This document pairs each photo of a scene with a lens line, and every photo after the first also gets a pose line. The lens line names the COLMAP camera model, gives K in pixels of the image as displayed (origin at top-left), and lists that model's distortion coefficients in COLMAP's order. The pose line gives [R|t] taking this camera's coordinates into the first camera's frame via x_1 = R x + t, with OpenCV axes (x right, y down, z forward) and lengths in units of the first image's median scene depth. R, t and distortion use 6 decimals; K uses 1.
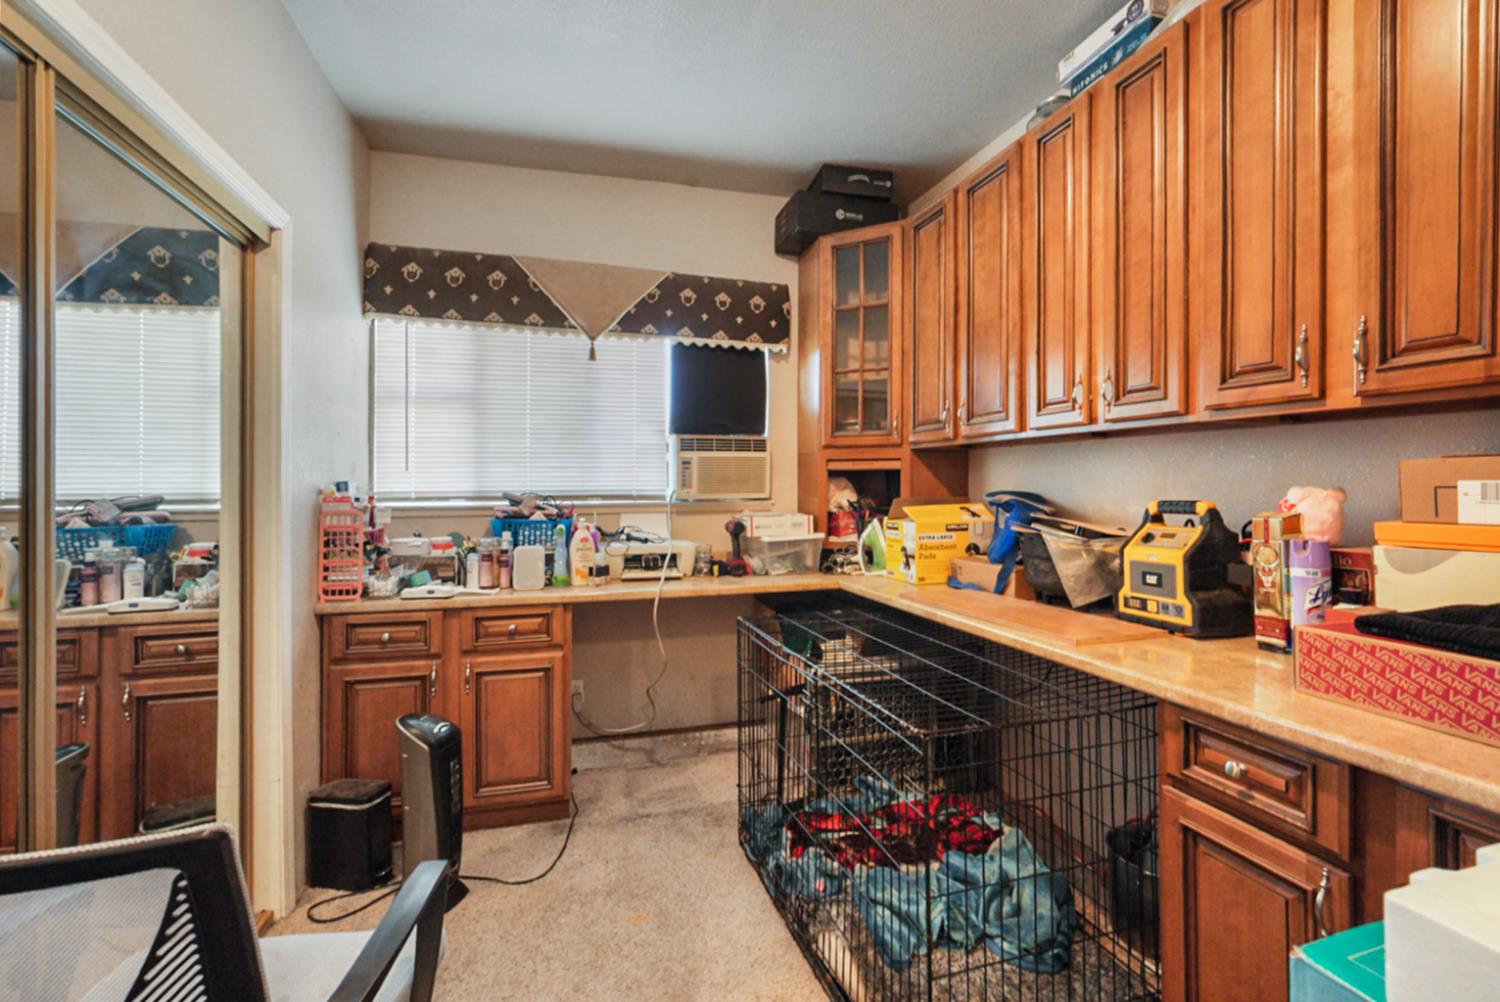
lens RADIAL K [[657.5, 0, 746.0], [0, 657.5, 481.7], [0, 0, 1]] dist [-0.009304, 0.003469]
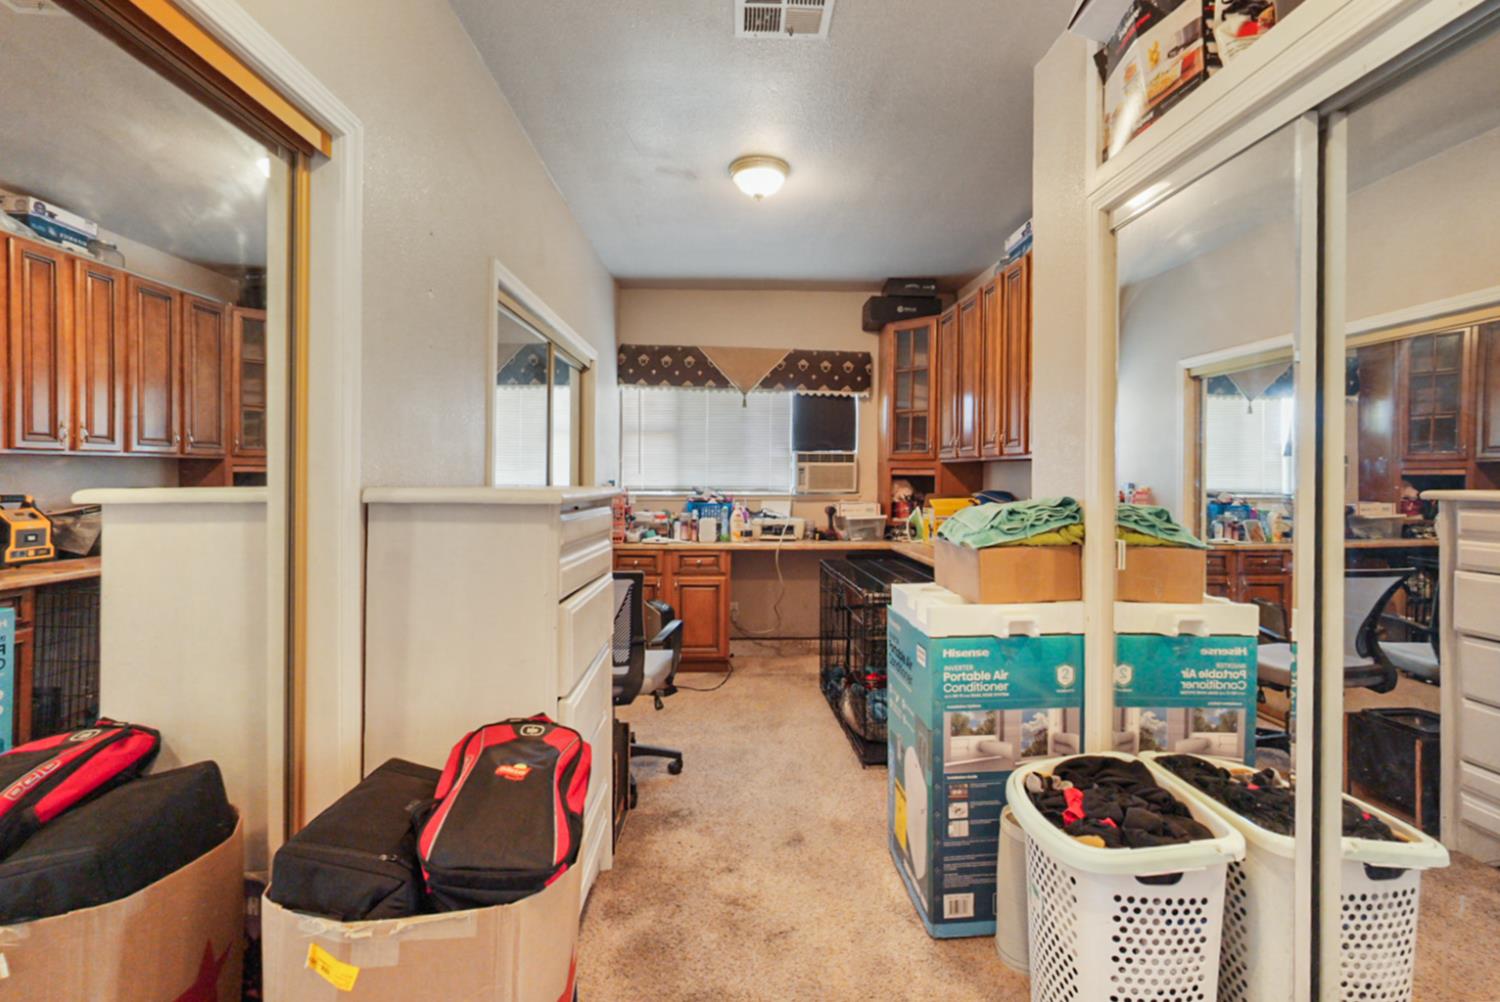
lens RADIAL K [[657.5, 0, 751.5], [0, 657.5, 489.1], [0, 0, 1]] dist [-0.009304, 0.003469]
pose [[0.970424, 0.013008, -0.241058, 0.185260], [-0.006733, 0.999617, 0.026839, -0.024381], [0.241315, -0.024423, 0.970140, -0.604406]]
